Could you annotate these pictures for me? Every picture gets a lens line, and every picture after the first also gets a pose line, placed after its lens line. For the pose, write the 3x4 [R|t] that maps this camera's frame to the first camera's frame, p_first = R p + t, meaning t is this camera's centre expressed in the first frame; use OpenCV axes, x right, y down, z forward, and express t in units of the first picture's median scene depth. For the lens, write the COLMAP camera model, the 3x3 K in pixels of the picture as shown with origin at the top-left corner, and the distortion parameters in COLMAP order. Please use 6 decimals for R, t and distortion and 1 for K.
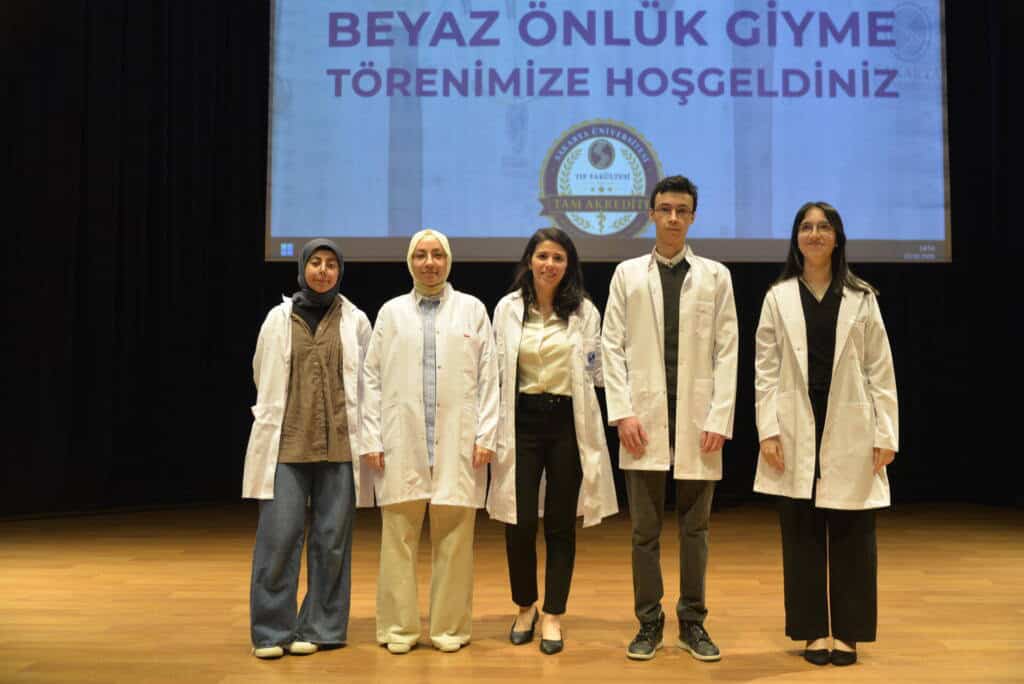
lens RADIAL K [[1268.0, 0, 514.1], [0, 1268.0, 328.8], [0, 0, 1]] dist [-0.032381, 0.000000]
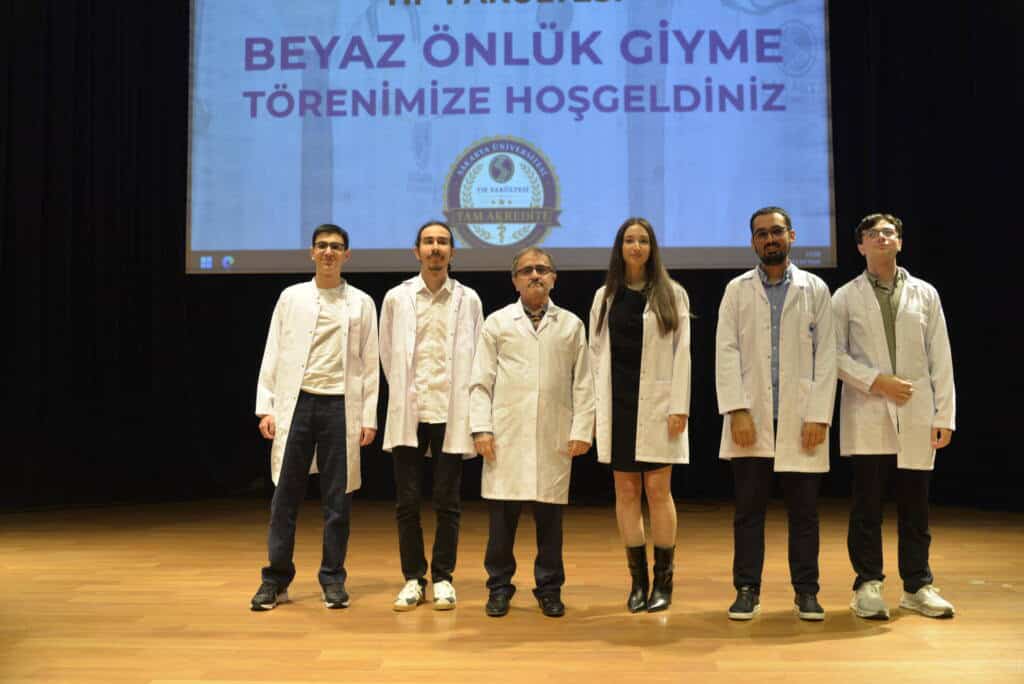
lens RADIAL K [[1268.0, 0, 512.6], [0, 1268.0, 320.9], [0, 0, 1]] dist [-0.032381, 0.000000]
pose [[0.999652, -0.009123, -0.024770, 0.102517], [0.008989, 0.999944, -0.005532, -0.005131], [0.024819, 0.005307, 0.999678, -0.053233]]
